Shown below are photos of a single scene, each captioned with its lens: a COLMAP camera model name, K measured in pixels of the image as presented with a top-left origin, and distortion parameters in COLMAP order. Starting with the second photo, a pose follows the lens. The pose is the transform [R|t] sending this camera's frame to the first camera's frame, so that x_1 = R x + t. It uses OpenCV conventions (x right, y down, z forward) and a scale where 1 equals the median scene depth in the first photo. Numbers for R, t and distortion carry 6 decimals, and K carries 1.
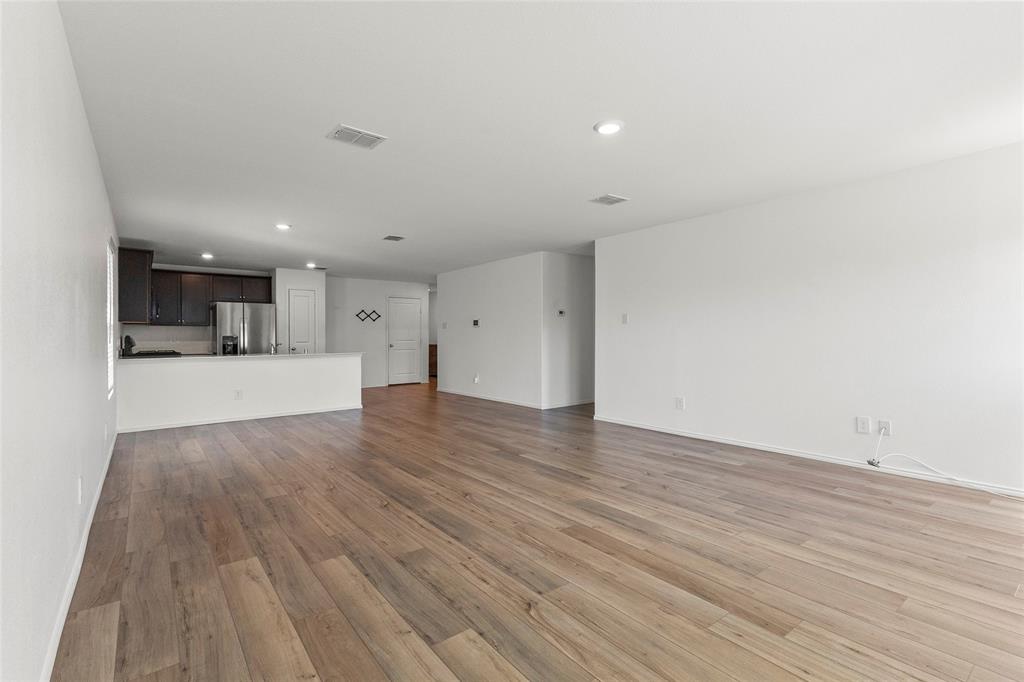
lens RADIAL K [[481.0, 0, 509.4], [0, 481.0, 338.8], [0, 0, 1]] dist [0.030227, -0.007106]
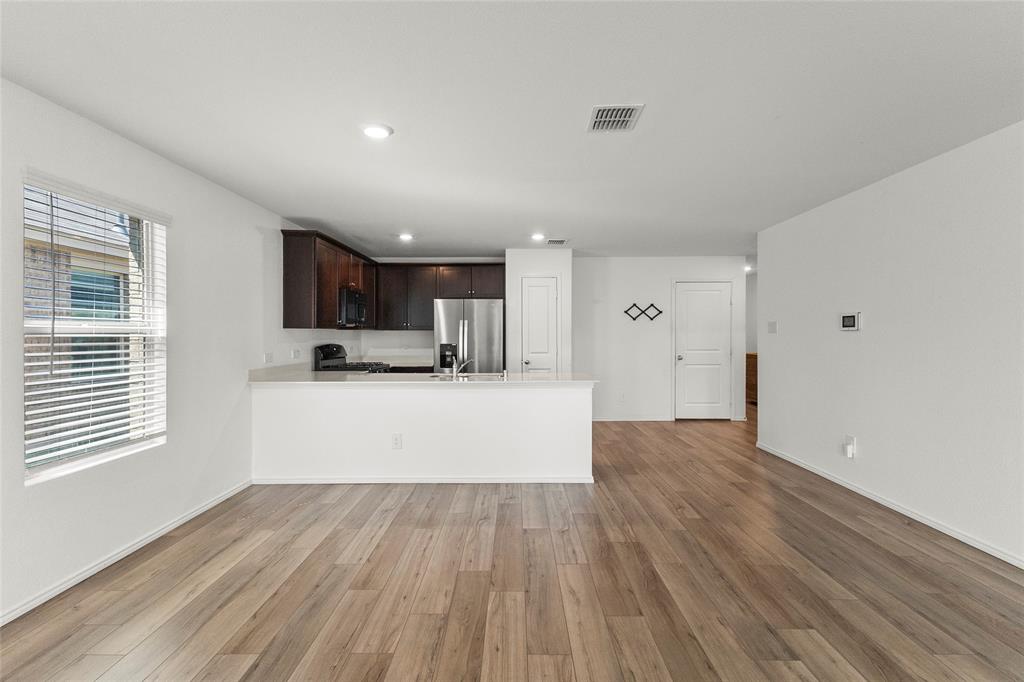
lens RADIAL K [[481.0, 0, 502.3], [0, 481.0, 335.7], [0, 0, 1]] dist [0.030227, -0.007106]
pose [[0.789503, 0.005345, -0.613724, -0.046755], [-0.004335, 0.999986, 0.003132, -0.020536], [0.613732, 0.000188, 0.789515, 0.444802]]
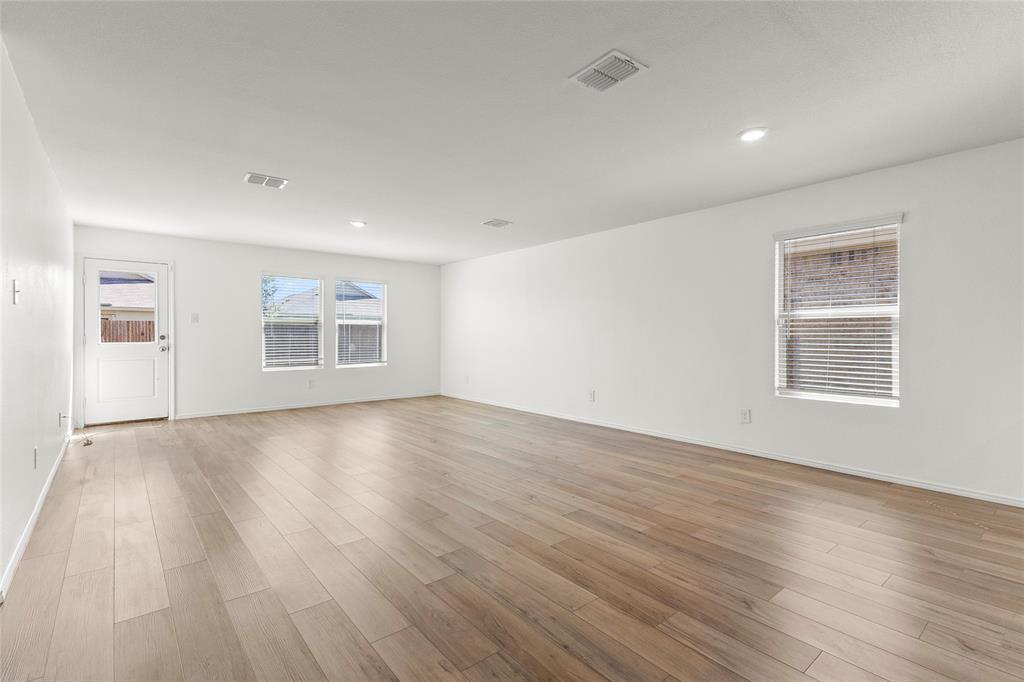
lens RADIAL K [[481.0, 0, 514.2], [0, 481.0, 335.0], [0, 0, 1]] dist [0.030227, -0.007106]
pose [[-0.998790, 0.003484, -0.049050, -0.105792], [0.003355, 0.999991, 0.002717, -0.004684], [0.049059, 0.002550, -0.998793, 0.973488]]
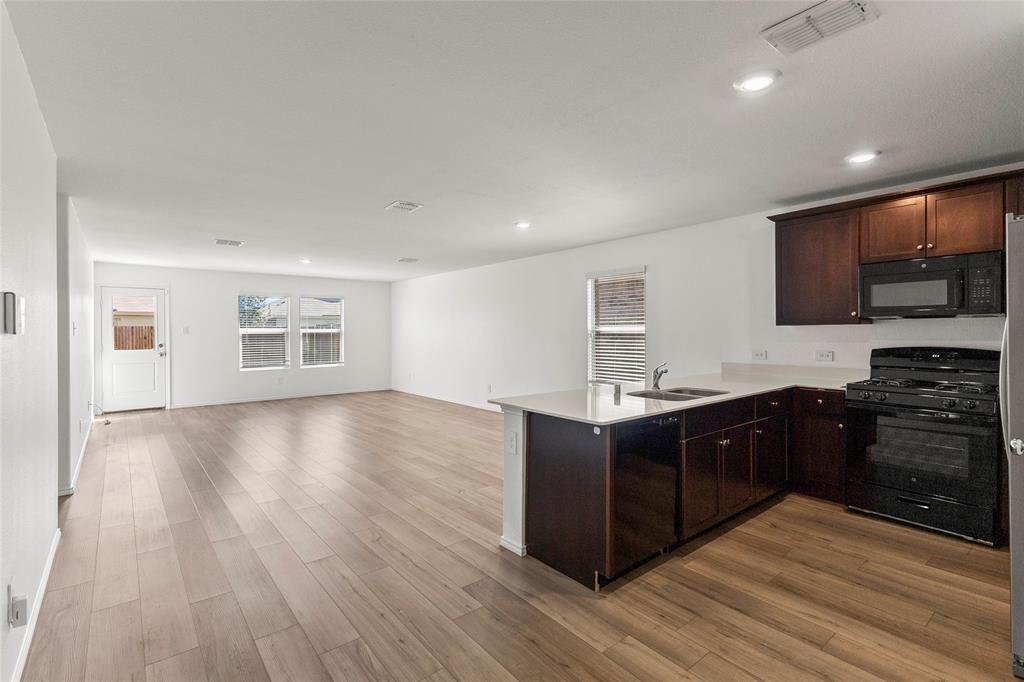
lens RADIAL K [[481.0, 0, 513.1], [0, 481.0, 331.9], [0, 0, 1]] dist [0.030227, -0.007106]
pose [[-0.998976, 0.008721, -0.044389, -0.256780], [0.008648, 0.999961, 0.001837, -0.022867], [0.044403, 0.001452, -0.999013, 1.194155]]
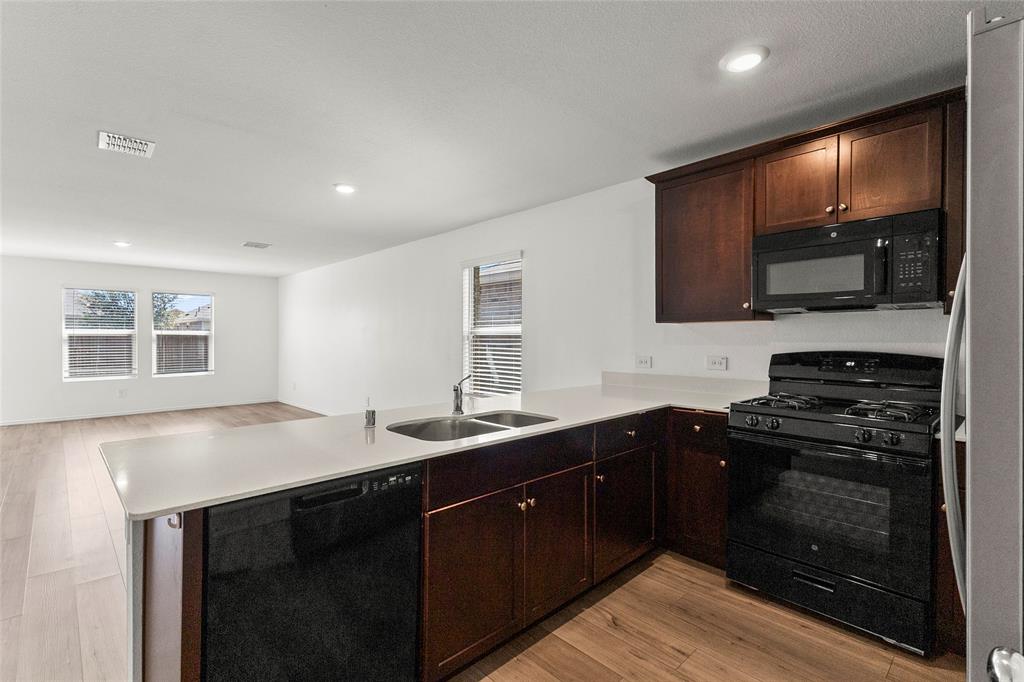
lens RADIAL K [[481.0, 0, 510.8], [0, 481.0, 340.6], [0, 0, 1]] dist [0.030227, -0.007106]
pose [[-0.993343, 0.006450, -0.115017, -0.388423], [0.005509, 0.999949, 0.008495, -0.016779], [0.115066, 0.007805, -0.993327, 1.070560]]
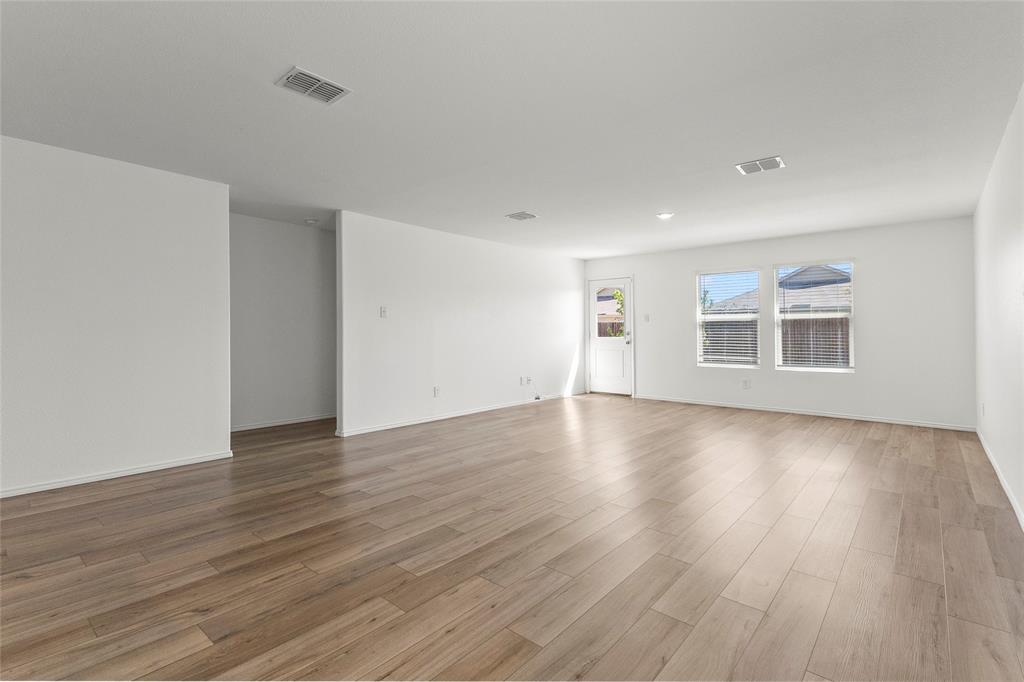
lens RADIAL K [[481.0, 0, 500.1], [0, 481.0, 327.0], [0, 0, 1]] dist [0.030227, -0.007106]
pose [[-0.211666, 0.015037, 0.977226, -0.480388], [0.002042, 0.999886, -0.014943, -0.000127], [-0.977340, -0.001168, -0.211672, 0.670978]]
